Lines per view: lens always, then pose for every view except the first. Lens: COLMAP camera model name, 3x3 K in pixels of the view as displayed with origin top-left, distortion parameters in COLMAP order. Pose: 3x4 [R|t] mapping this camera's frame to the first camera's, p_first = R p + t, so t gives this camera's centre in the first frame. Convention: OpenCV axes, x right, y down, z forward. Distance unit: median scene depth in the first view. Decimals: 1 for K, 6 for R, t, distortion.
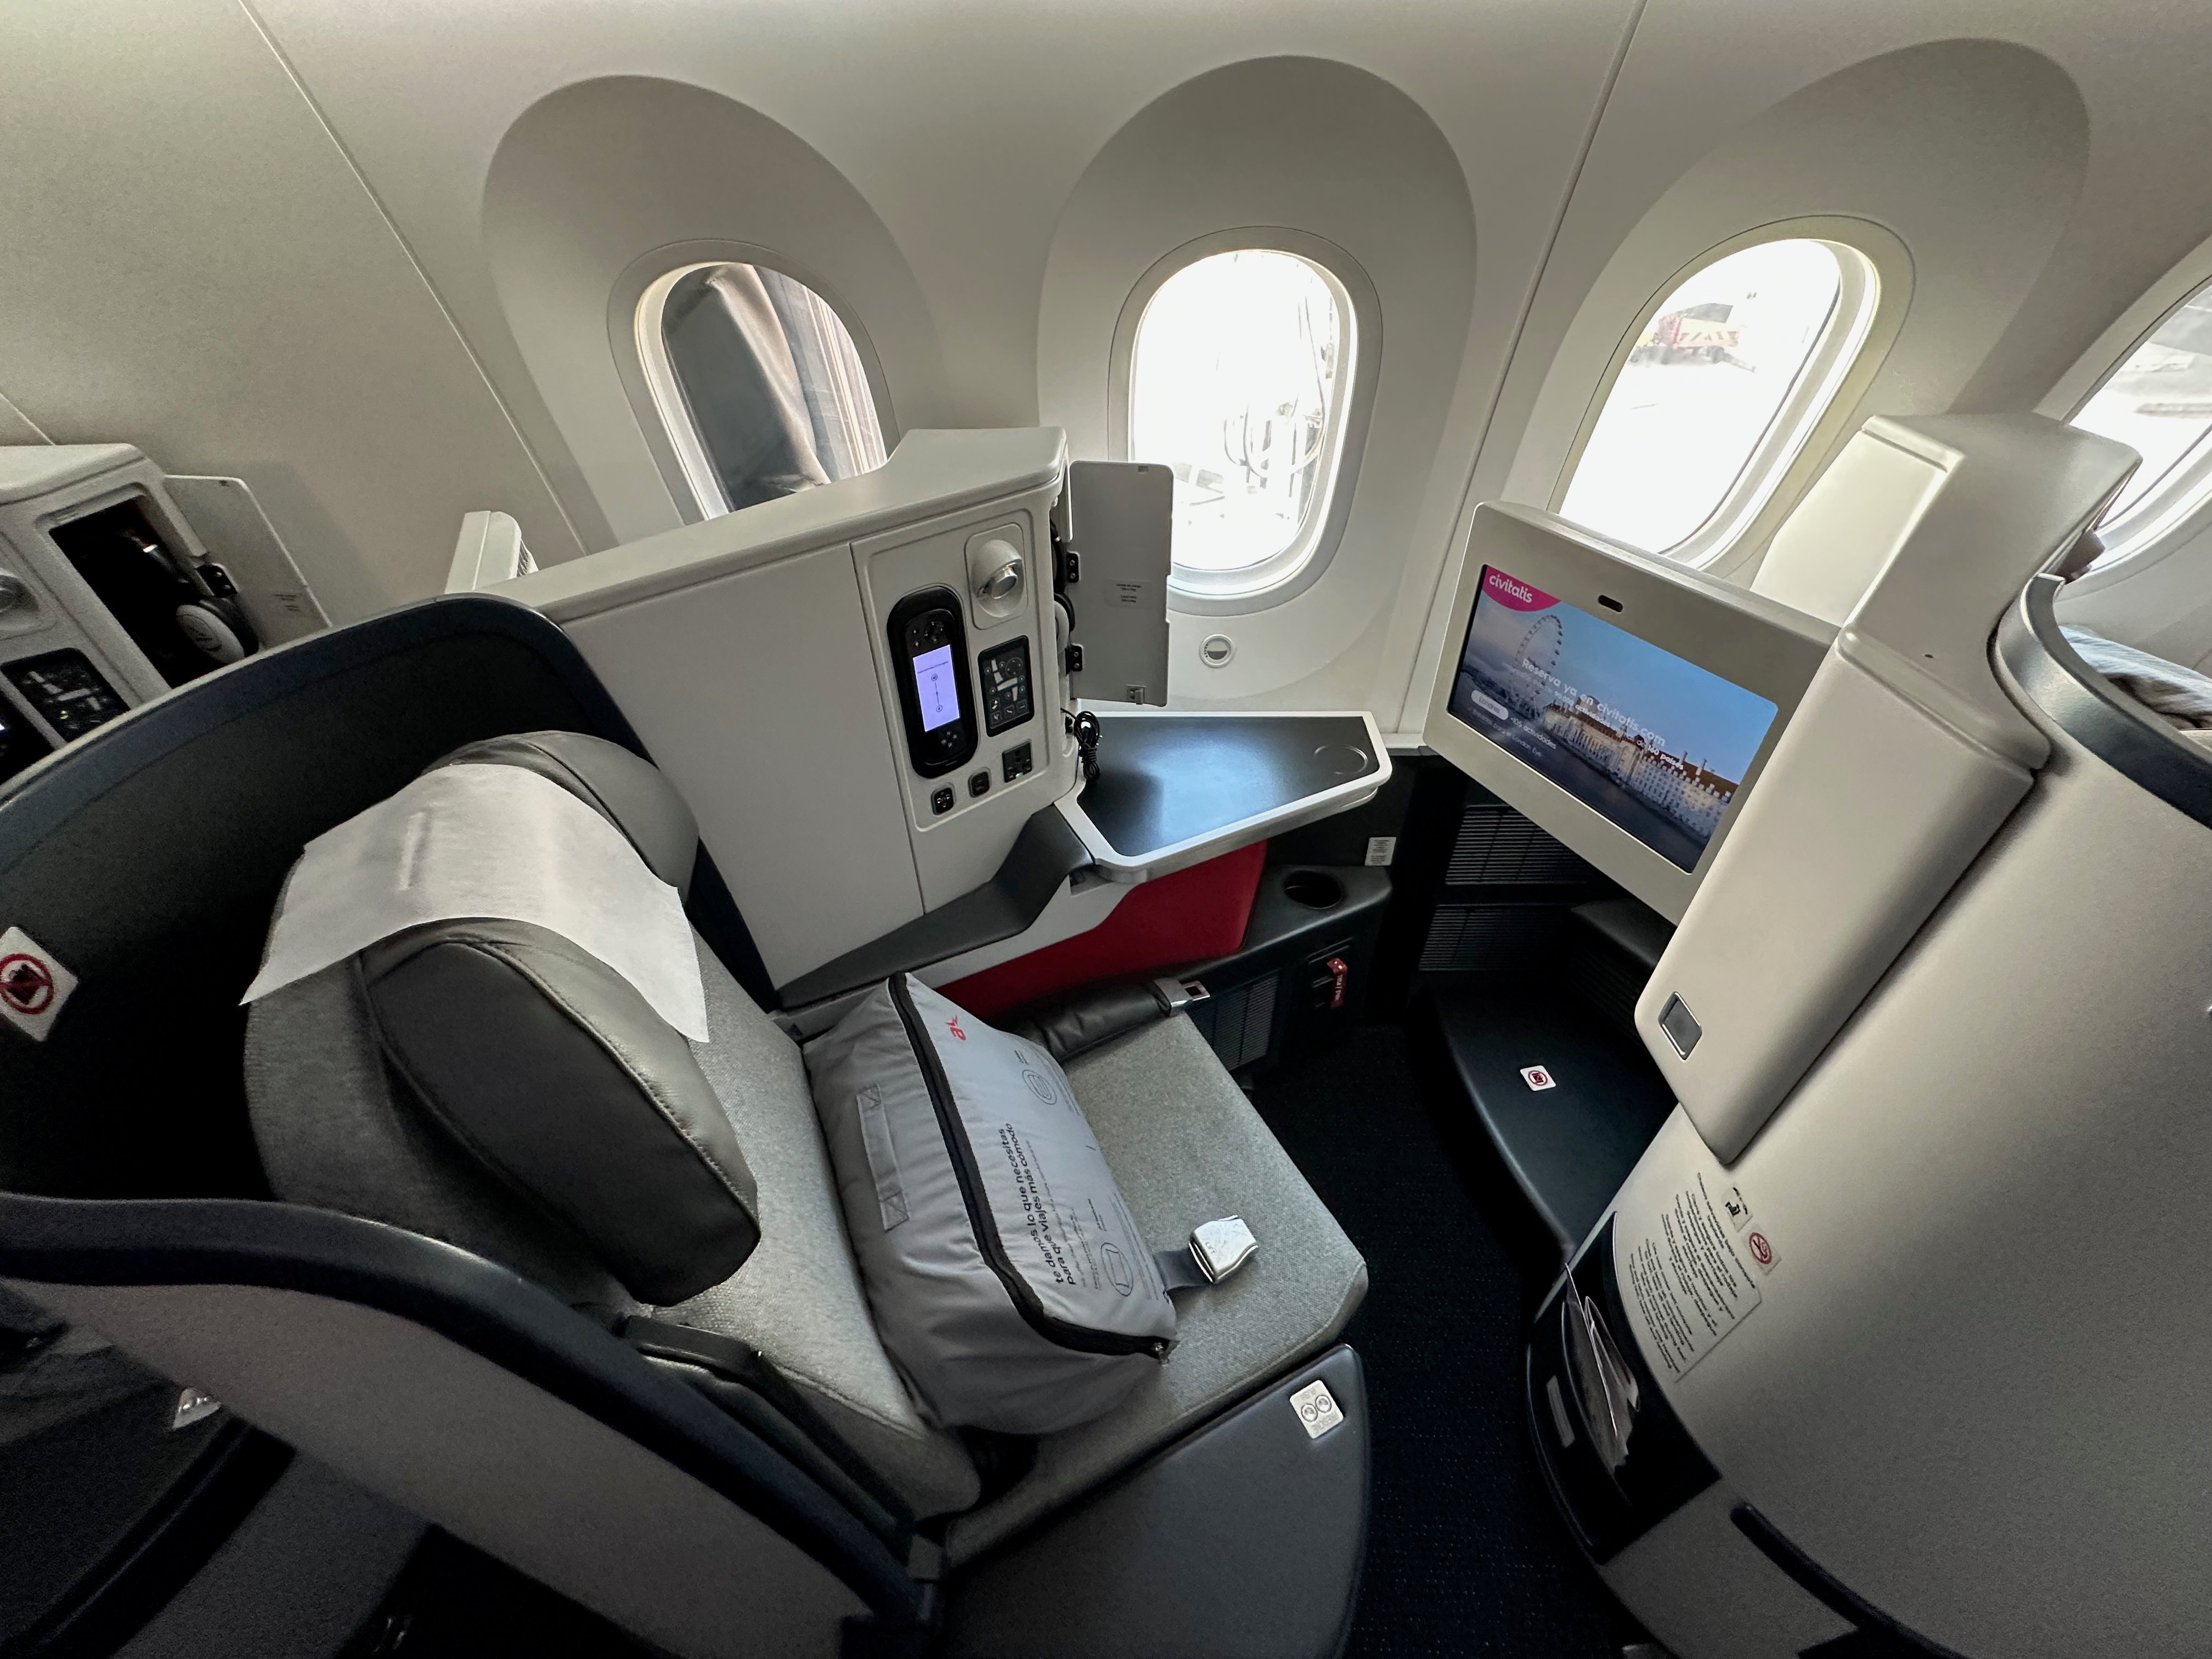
lens RADIAL K [[893.9, 0, 1108.7], [0, 893.9, 831.9], [0, 0, 1]] dist [0.003922, -0.000696]
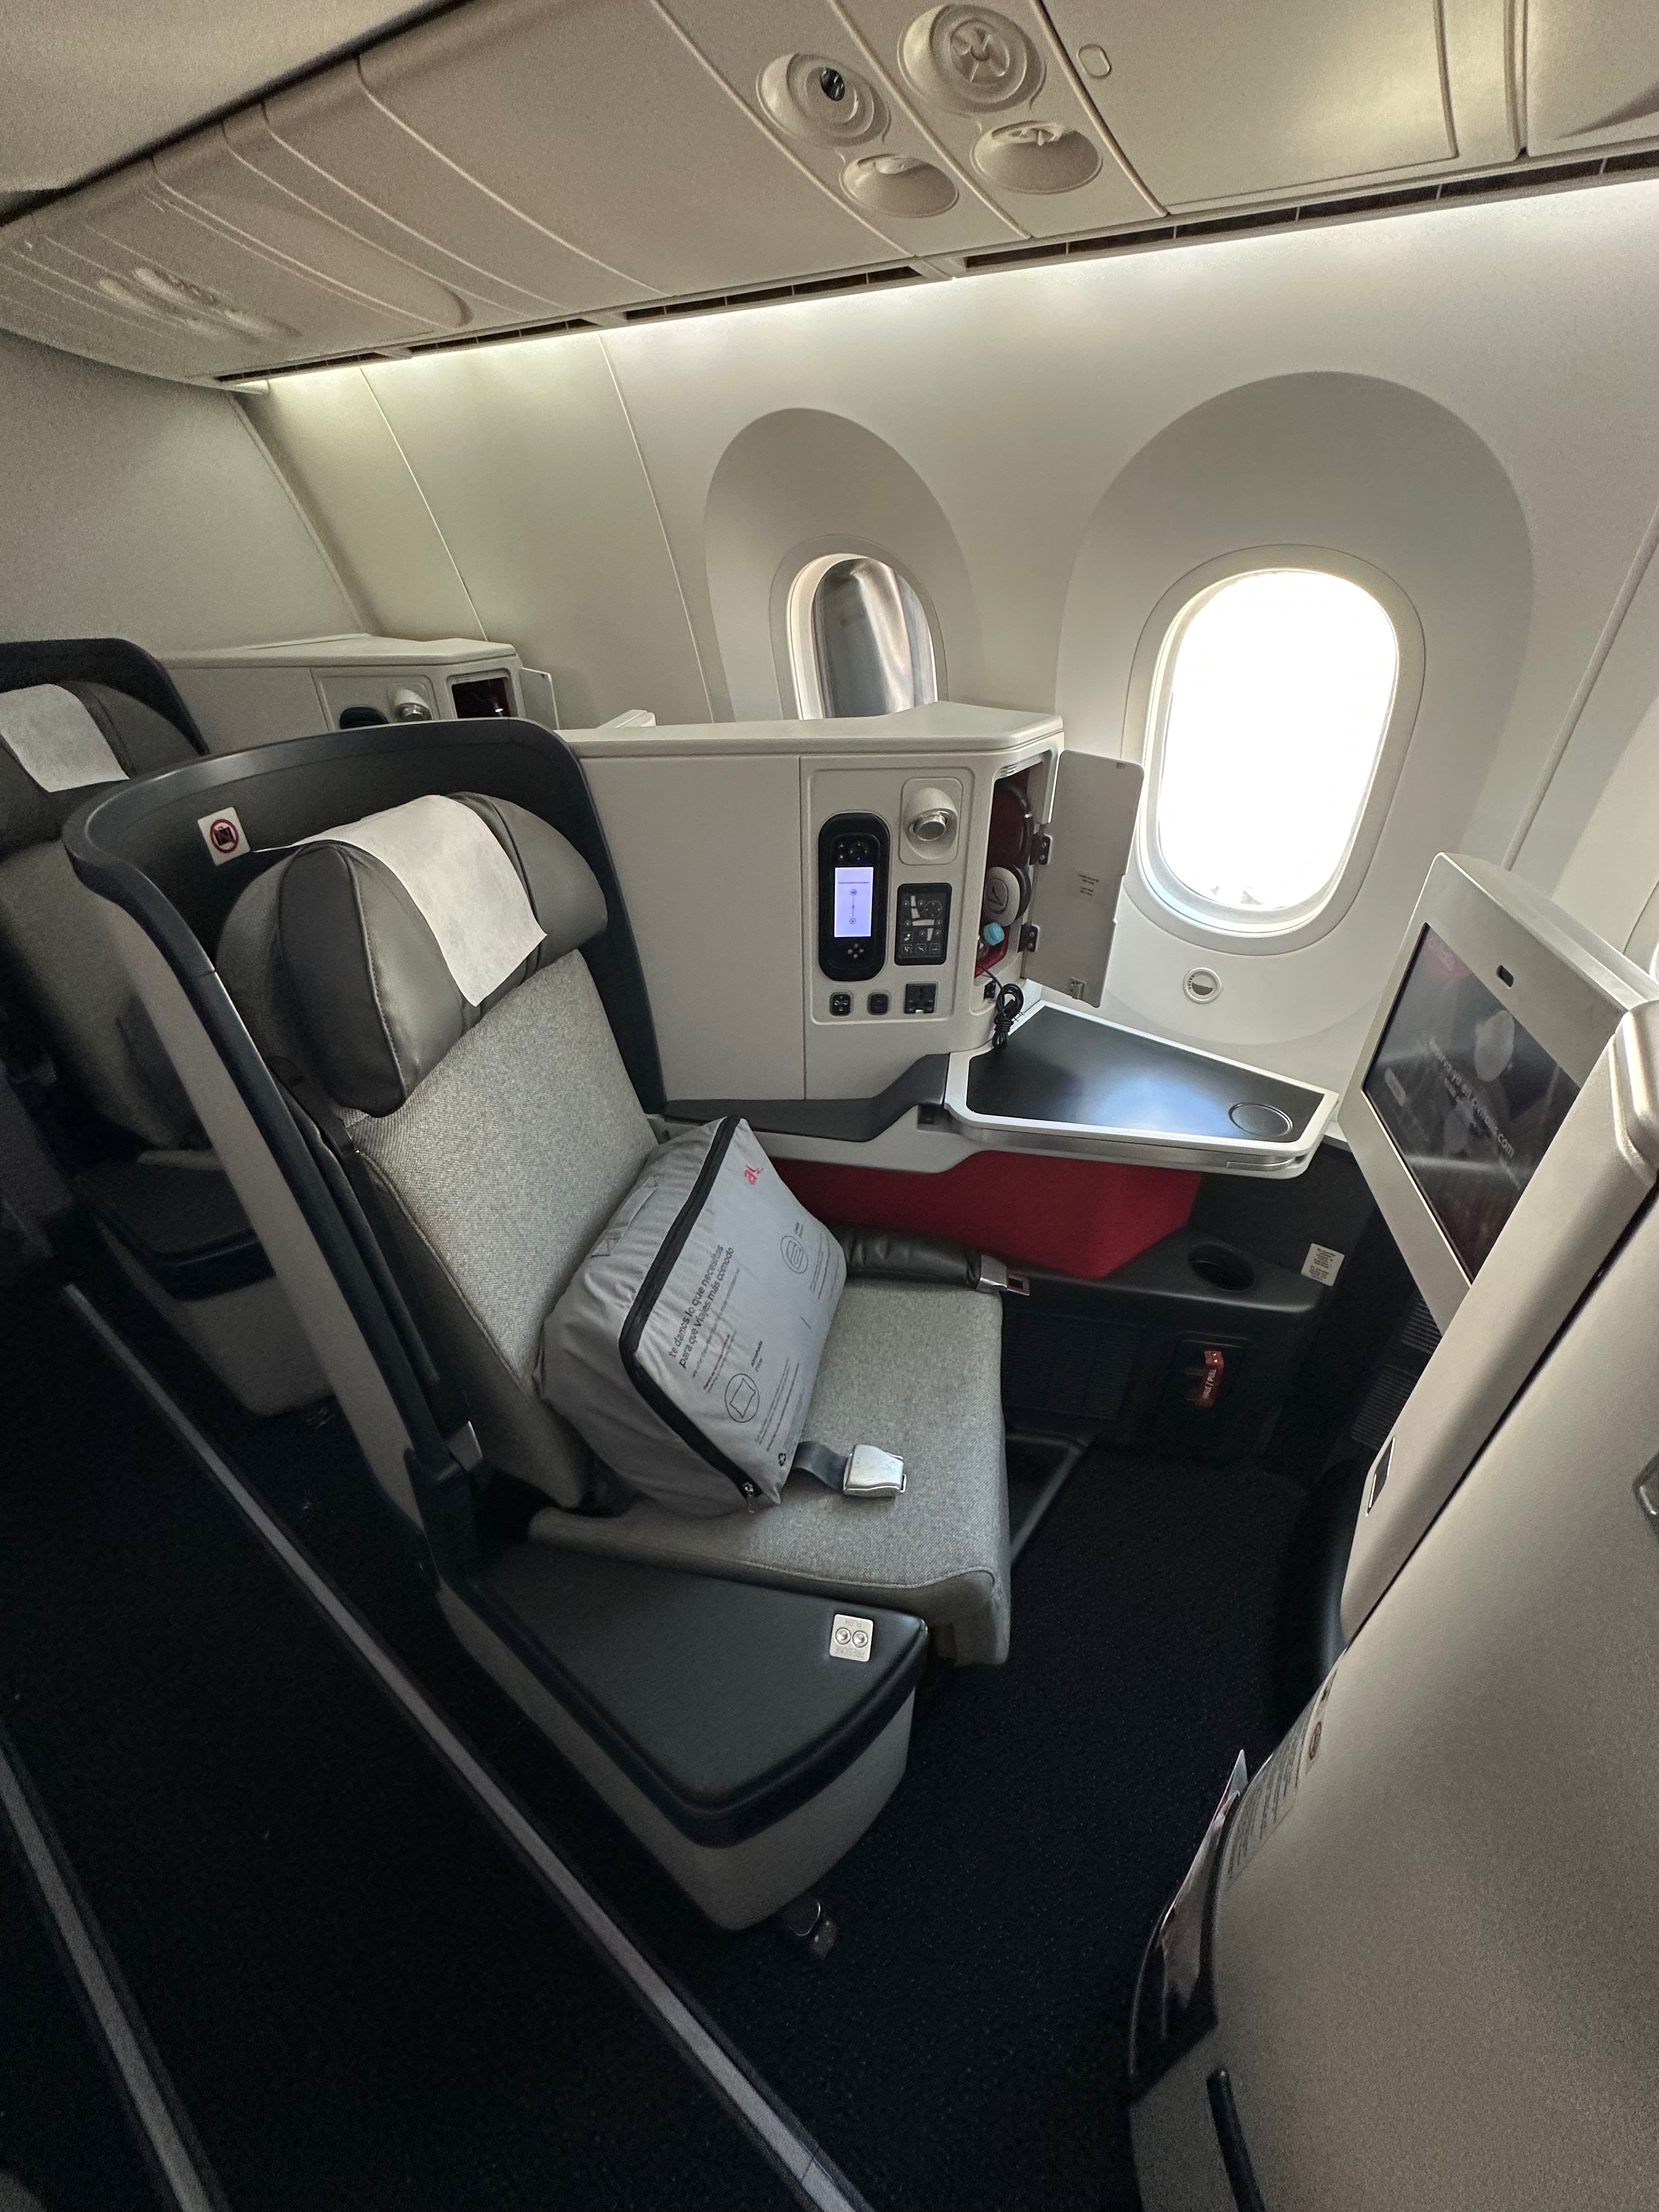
lens RADIAL K [[893.9, 0, 824.7], [0, 893.9, 1105.8], [0, 0, 1]] dist [0.003922, -0.000696]
pose [[0.803786, 0.349868, -0.481165, 0.408997], [-0.388281, 0.921296, 0.021276, 0.070651], [0.450739, 0.169725, 0.876372, 0.002024]]
